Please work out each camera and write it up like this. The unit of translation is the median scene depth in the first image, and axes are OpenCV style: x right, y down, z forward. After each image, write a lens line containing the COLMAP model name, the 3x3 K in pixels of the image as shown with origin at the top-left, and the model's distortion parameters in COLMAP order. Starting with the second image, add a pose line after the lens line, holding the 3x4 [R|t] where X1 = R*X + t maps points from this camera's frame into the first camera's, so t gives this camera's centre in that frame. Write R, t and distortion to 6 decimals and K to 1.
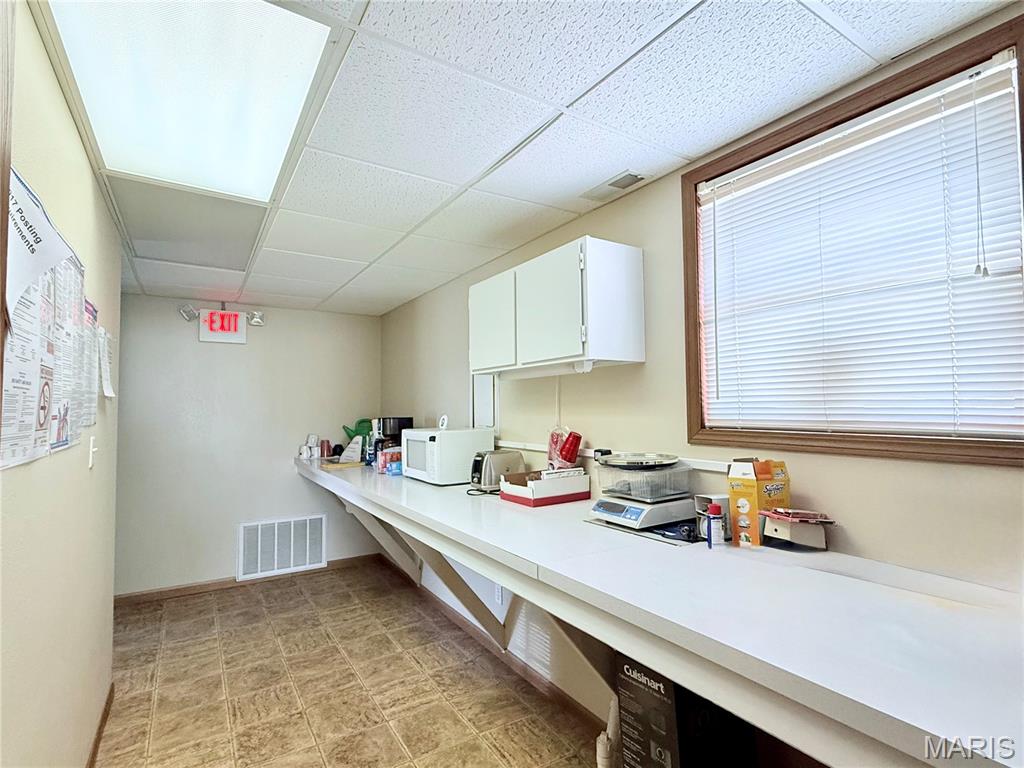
lens RADIAL K [[500.0, 0, 507.8], [0, 500.0, 383.7], [0, 0, 1]] dist [0.004903, 0.000312]
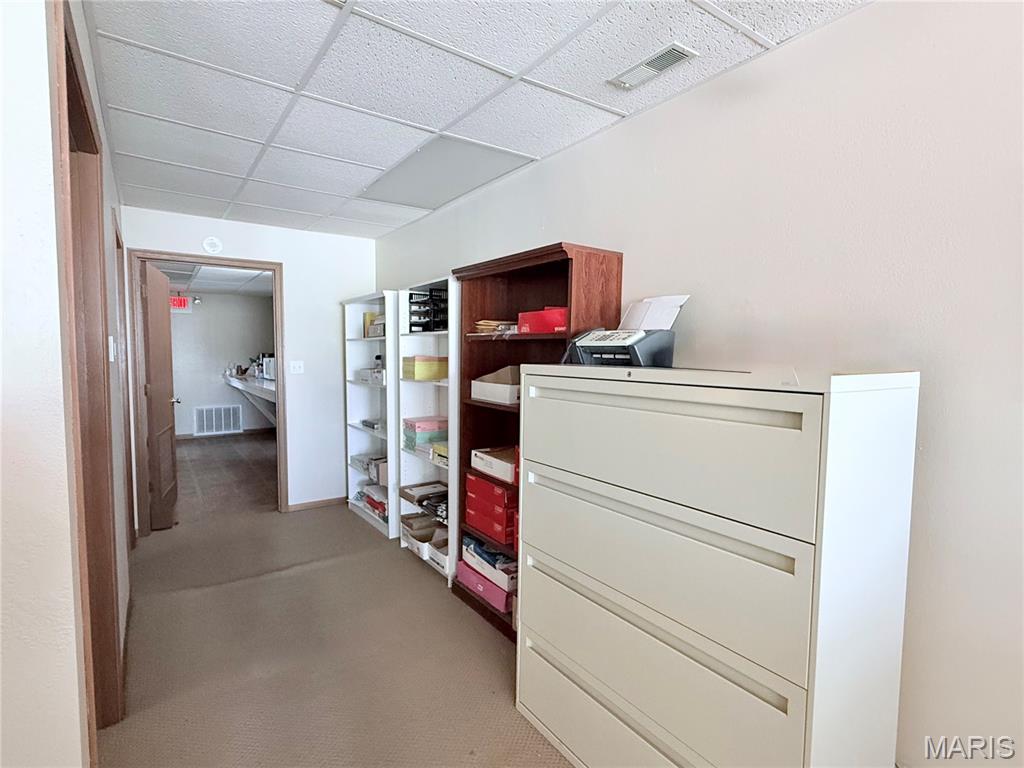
lens RADIAL K [[500.0, 0, 514.1], [0, 500.0, 383.6], [0, 0, 1]] dist [0.004903, 0.000312]
pose [[0.996905, 0.013421, 0.077459, 0.537507], [-0.022116, 0.993404, 0.112515, -0.055963], [-0.075438, -0.113880, 0.990626, -0.981653]]
